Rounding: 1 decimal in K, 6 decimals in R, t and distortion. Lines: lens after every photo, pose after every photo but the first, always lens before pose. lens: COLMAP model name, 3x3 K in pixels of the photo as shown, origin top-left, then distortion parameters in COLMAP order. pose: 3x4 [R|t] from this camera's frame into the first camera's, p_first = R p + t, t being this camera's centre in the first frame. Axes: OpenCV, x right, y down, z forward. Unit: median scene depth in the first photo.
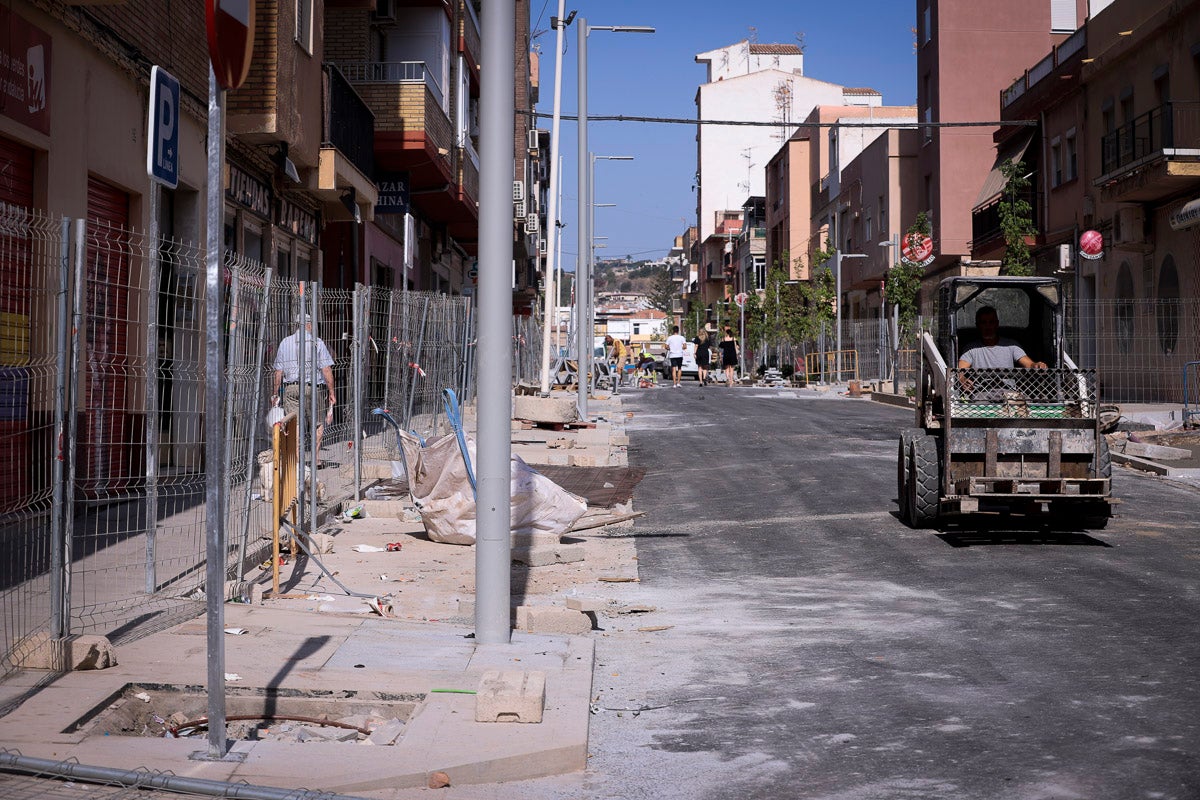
lens RADIAL K [[2913.1, 0, 600.0], [0, 2913.1, 400.0], [0, 0, 1]] dist [-0.173128, 0.027724]
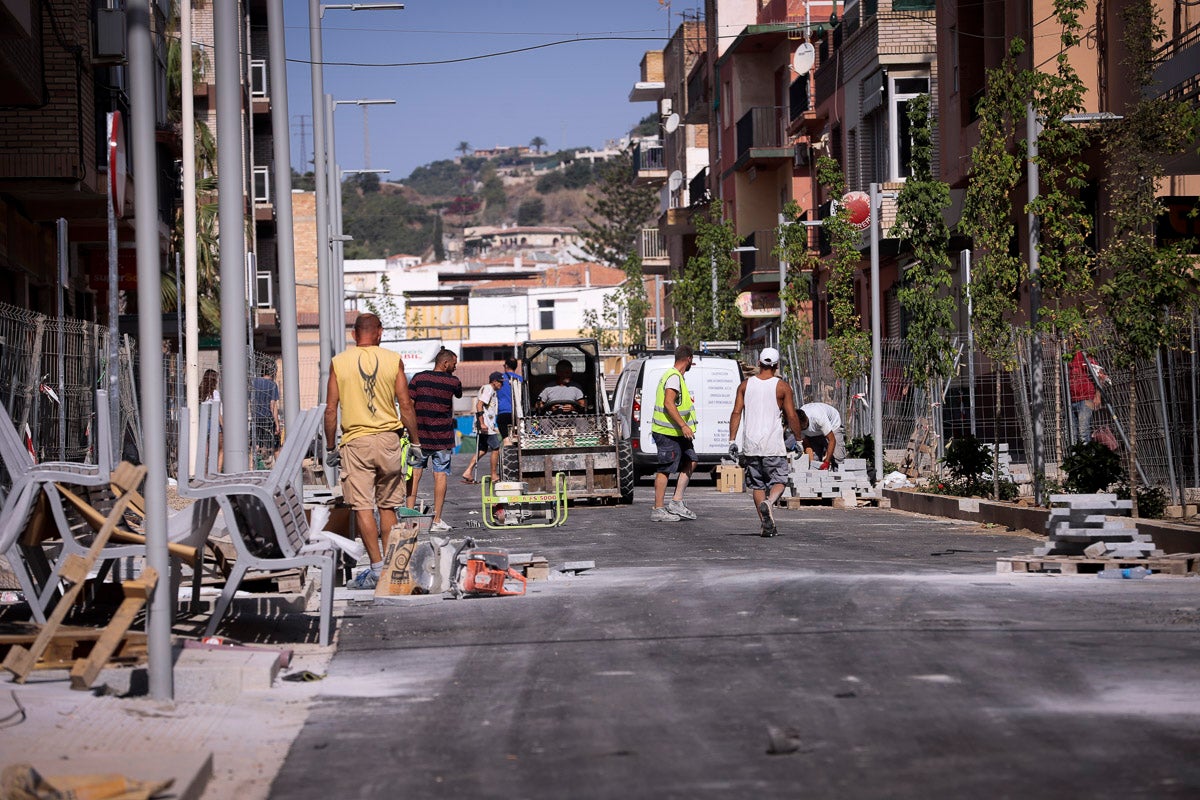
lens RADIAL K [[5230.7, 0, 600.0], [0, 5230.7, 400.0], [0, 0, 1]] dist [0.715025, 5.628697]
pose [[0.999606, -0.024506, 0.013664, 0.015123], [0.024618, 0.999664, -0.008085, -0.012024], [-0.013462, 0.008418, 0.999874, 0.502796]]
